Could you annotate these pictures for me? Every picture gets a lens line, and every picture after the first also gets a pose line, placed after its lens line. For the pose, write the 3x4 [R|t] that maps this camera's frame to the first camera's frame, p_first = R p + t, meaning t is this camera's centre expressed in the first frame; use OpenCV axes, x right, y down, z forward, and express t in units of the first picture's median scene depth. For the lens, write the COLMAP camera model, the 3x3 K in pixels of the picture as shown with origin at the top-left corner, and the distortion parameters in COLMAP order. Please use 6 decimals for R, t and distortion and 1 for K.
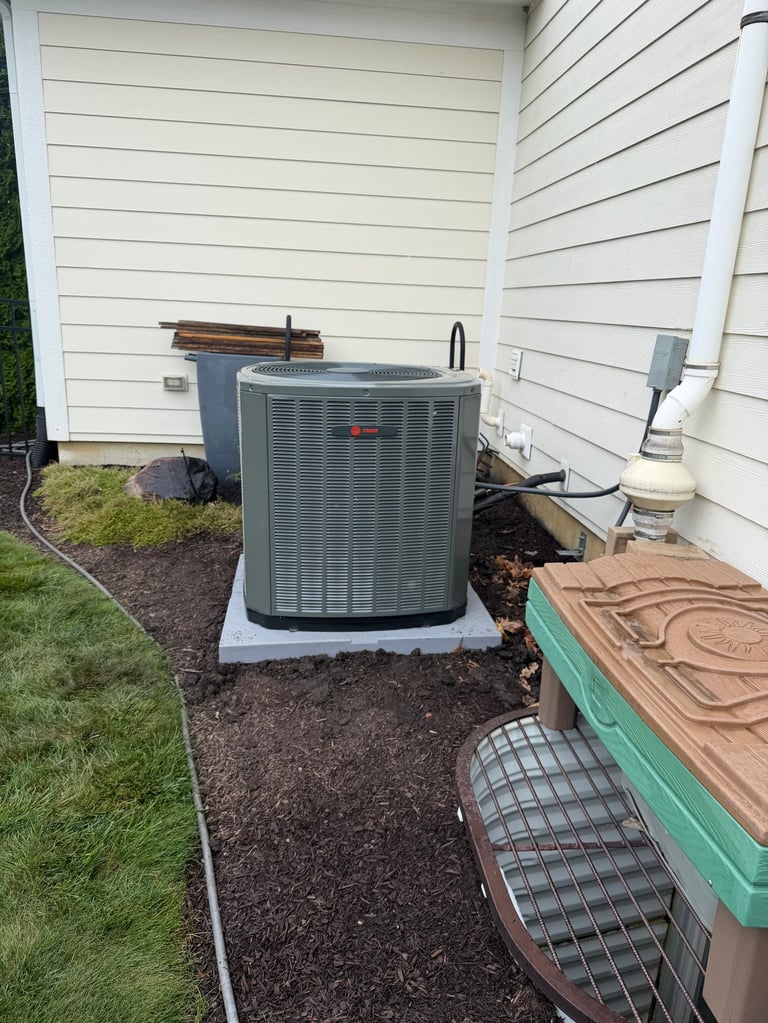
lens RADIAL K [[735.2, 0, 386.3], [0, 735.2, 512.4], [0, 0, 1]] dist [0.031171, -0.043699]
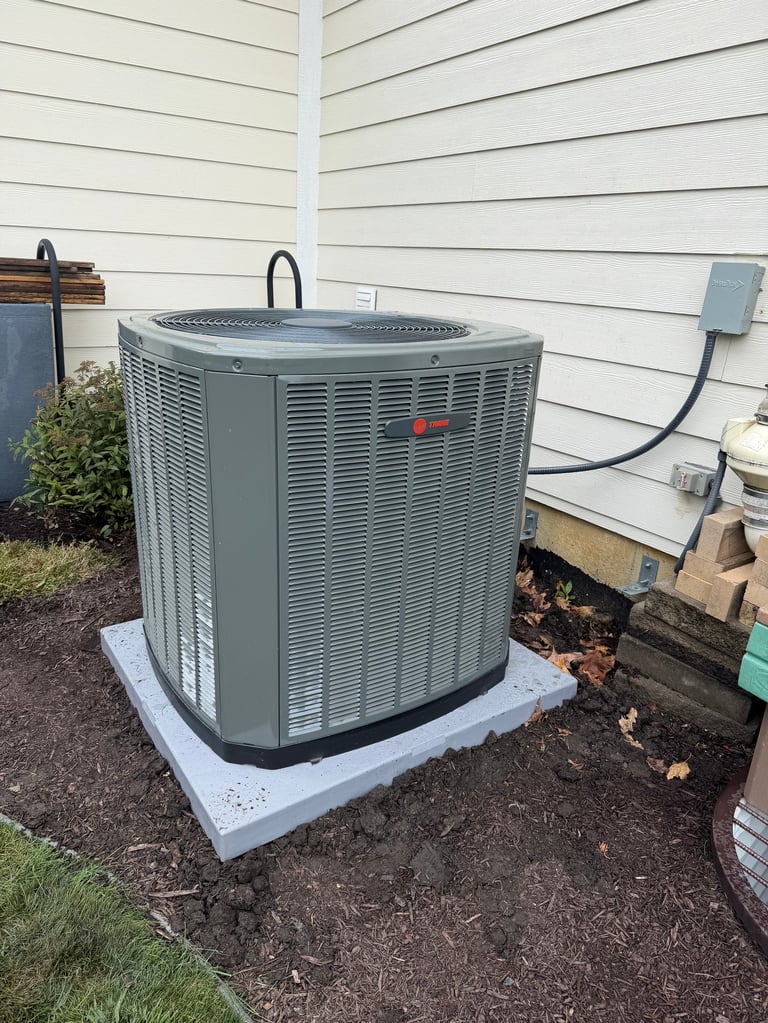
lens RADIAL K [[735.2, 0, 377.1], [0, 735.2, 508.3], [0, 0, 1]] dist [0.031171, -0.043699]
pose [[0.886057, -0.148705, 0.439077, -0.321022], [0.116554, 0.988191, 0.099471, -0.100457], [-0.448684, -0.036960, 0.892926, 0.441191]]
